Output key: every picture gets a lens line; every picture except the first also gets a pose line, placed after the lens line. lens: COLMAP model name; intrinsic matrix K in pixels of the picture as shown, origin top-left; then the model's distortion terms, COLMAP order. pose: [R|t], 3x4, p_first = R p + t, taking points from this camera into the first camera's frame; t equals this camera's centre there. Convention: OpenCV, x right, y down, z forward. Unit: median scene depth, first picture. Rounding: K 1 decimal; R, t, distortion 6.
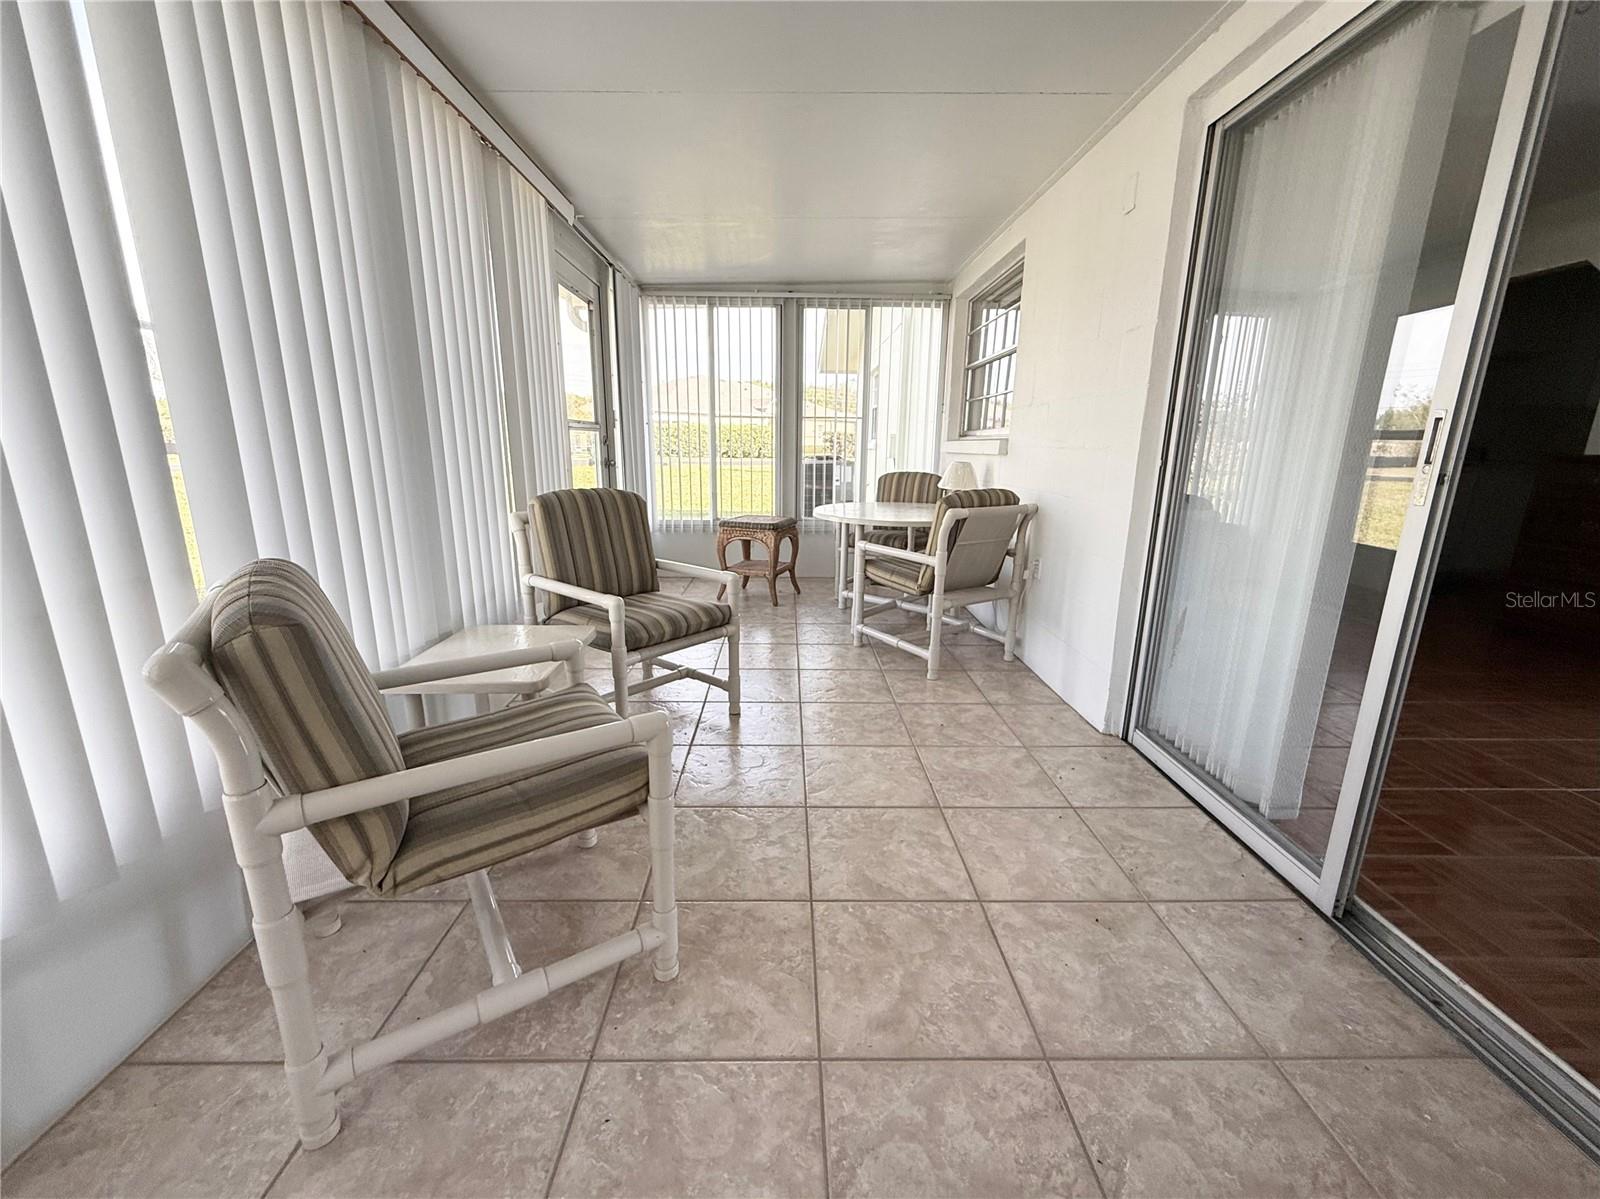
lens RADIAL K [[642.9, 0, 794.4], [0, 642.9, 598.2], [0, 0, 1]] dist [-0.000541, -0.000917]
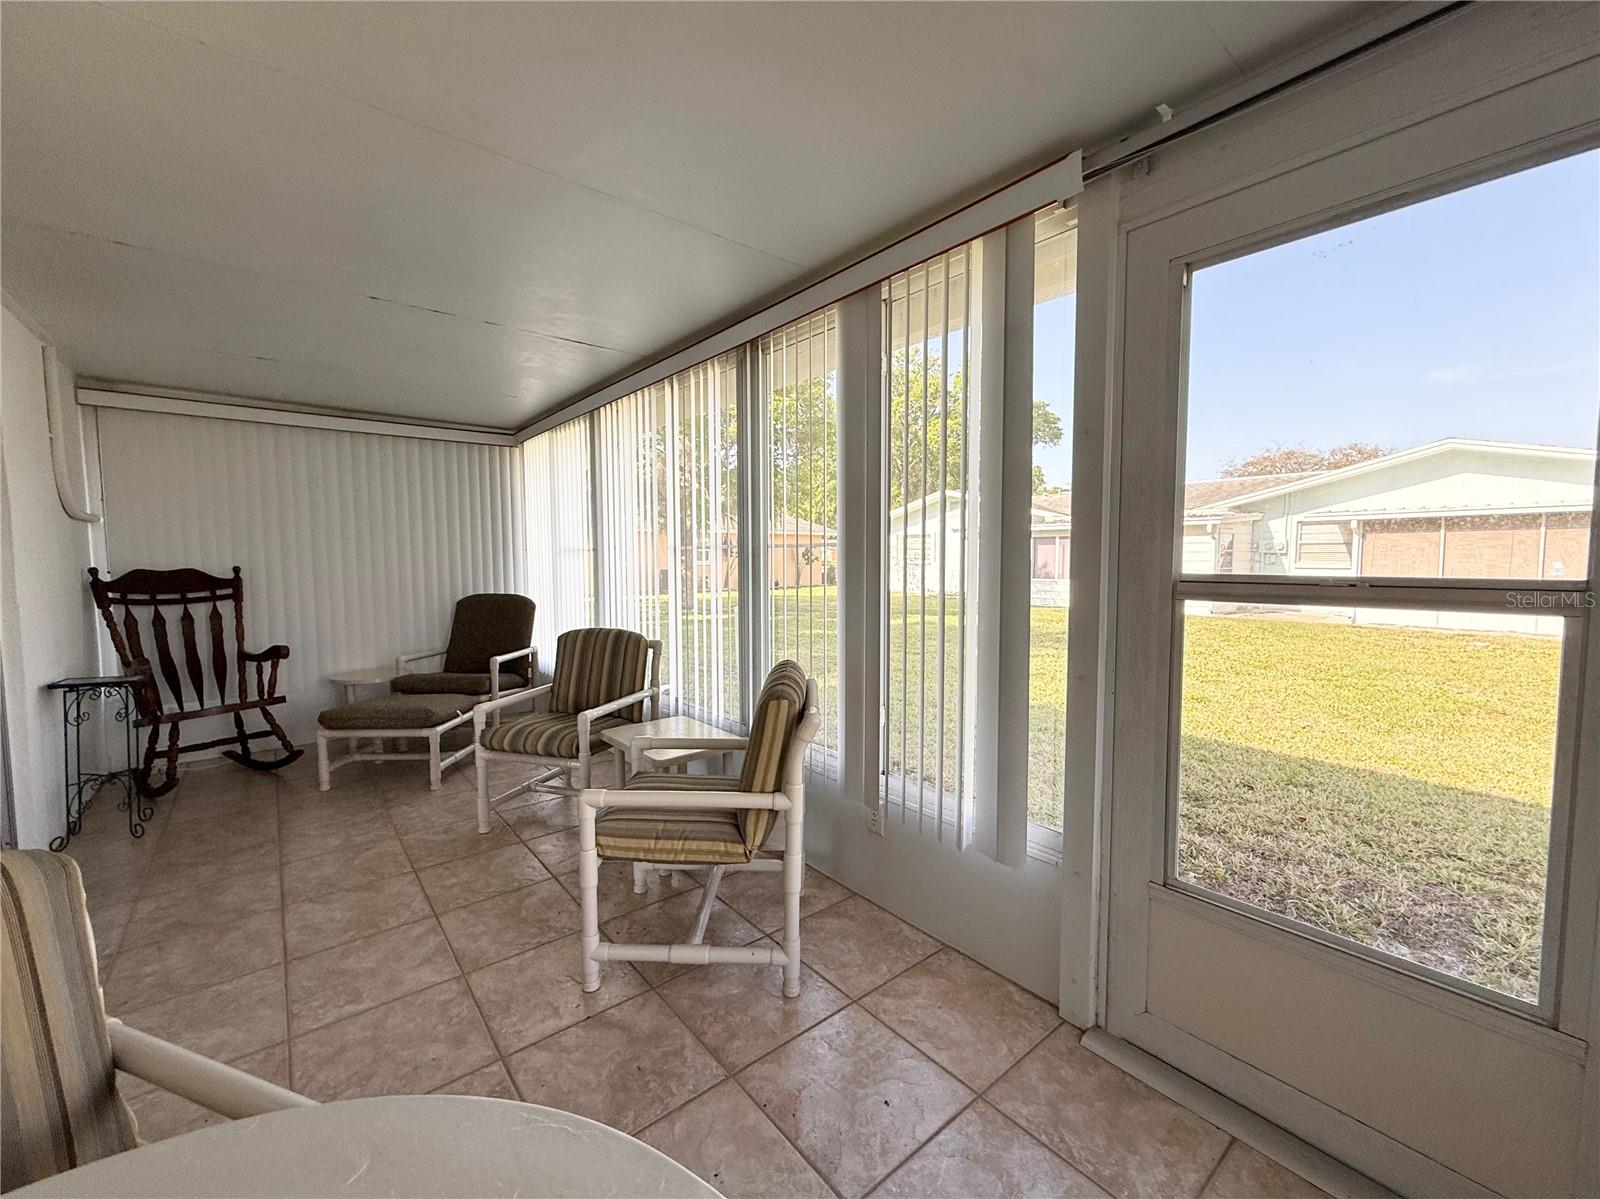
lens RADIAL K [[642.9, 0, 797.0], [0, 642.9, 598.0], [0, 0, 1]] dist [-0.000541, -0.000917]
pose [[-0.782586, 0.038828, -0.621331, 0.248940], [-0.147394, 0.958120, 0.245521, -0.727588], [0.604843, 0.283722, -0.744088, 2.563091]]
